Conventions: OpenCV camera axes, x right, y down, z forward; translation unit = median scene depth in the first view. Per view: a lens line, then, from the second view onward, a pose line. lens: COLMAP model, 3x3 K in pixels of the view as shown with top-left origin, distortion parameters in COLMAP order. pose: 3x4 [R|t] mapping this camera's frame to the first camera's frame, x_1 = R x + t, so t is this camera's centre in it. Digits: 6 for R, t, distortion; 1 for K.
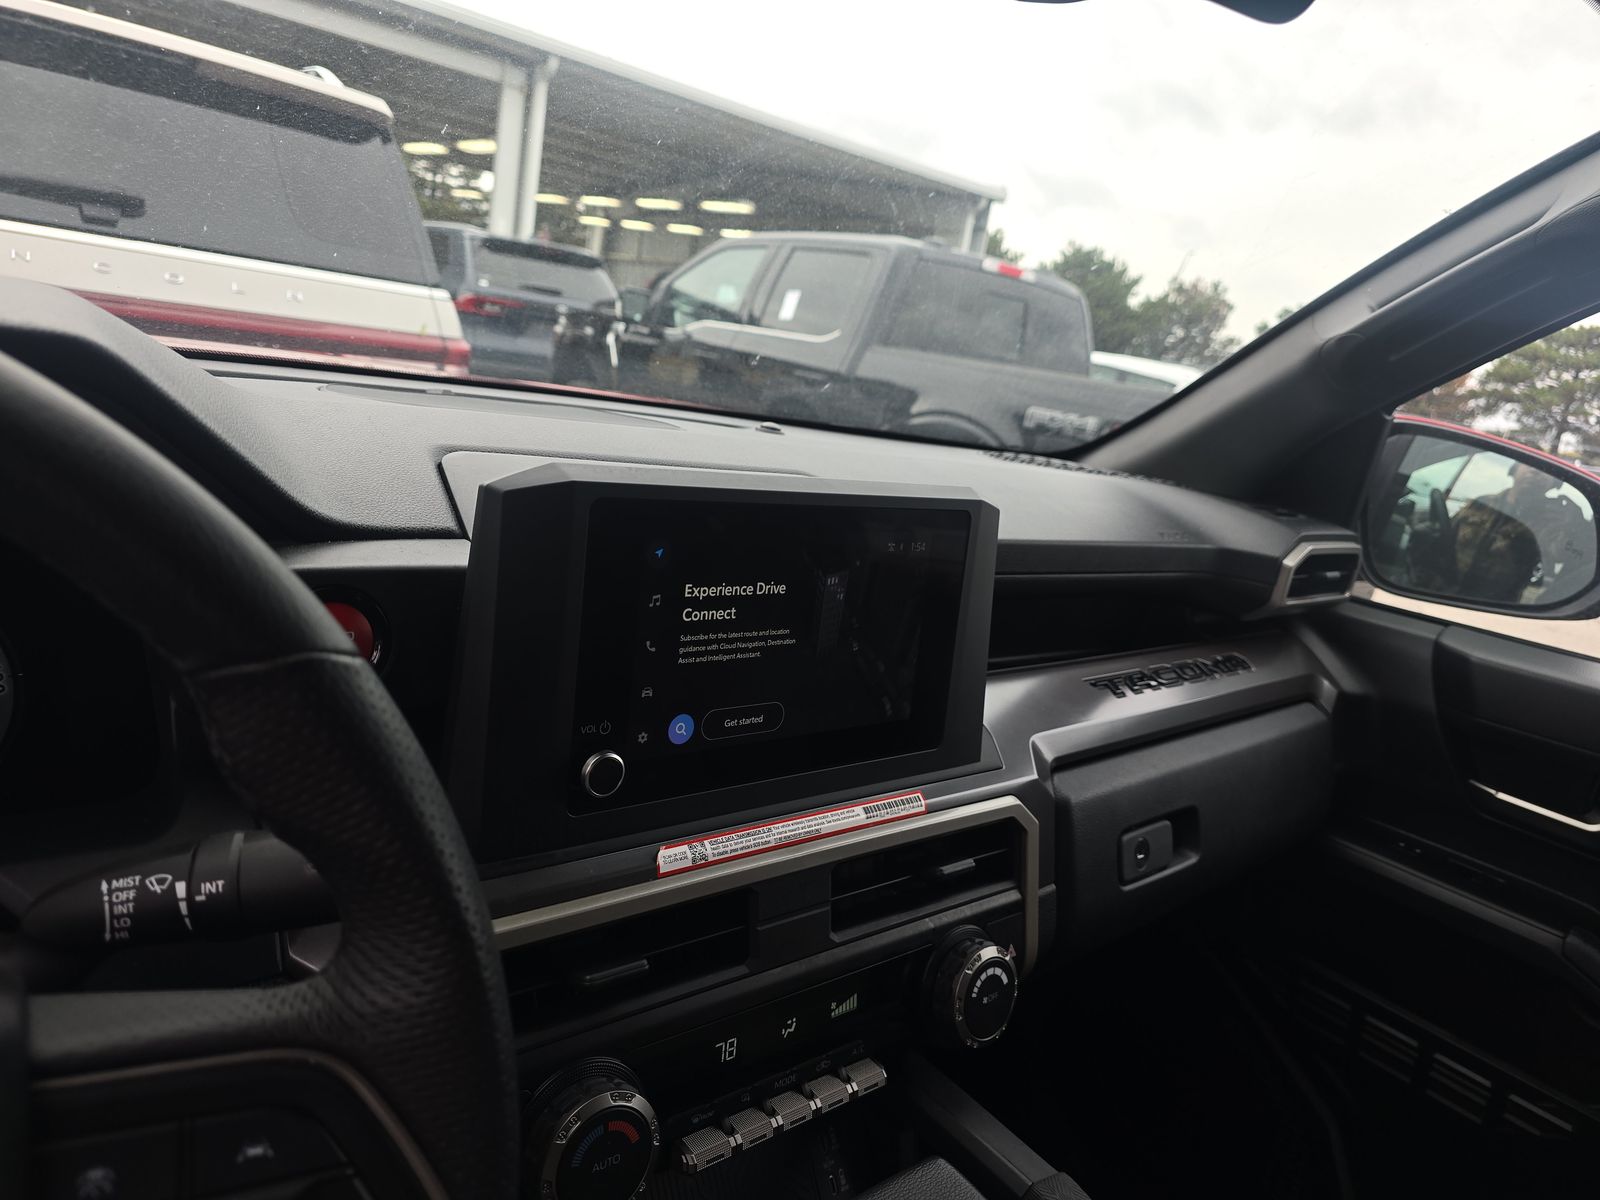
lens RADIAL K [[1134.6, 0, 801.8], [0, 1134.6, 600.1], [0, 0, 1]] dist [0.024045, -0.001150]
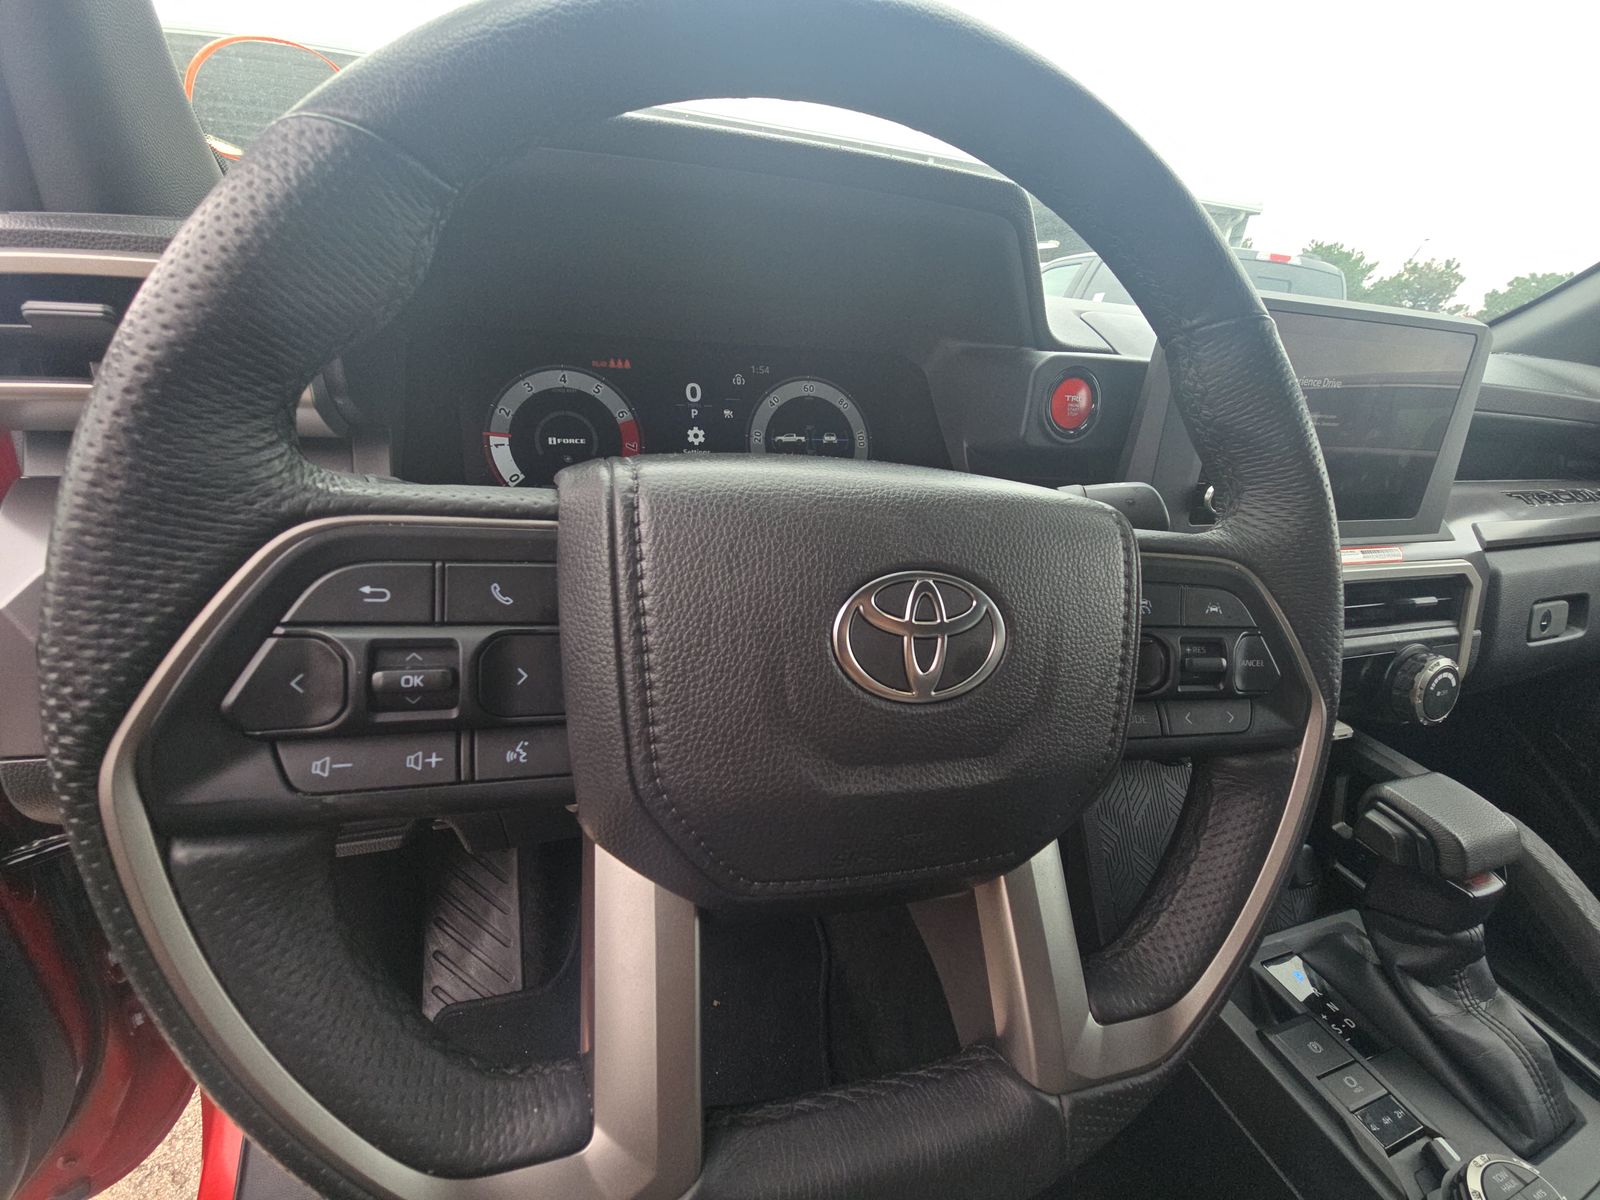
lens RADIAL K [[655.6, 0, 781.9], [0, 655.6, 610.0], [0, 0, 1]] dist [0.003116, -0.003103]
pose [[0.917148, 0.080161, -0.390401, -0.253358], [-0.018209, 0.986969, 0.159878, 0.120998], [0.398129, -0.139523, 0.906657, -0.046077]]
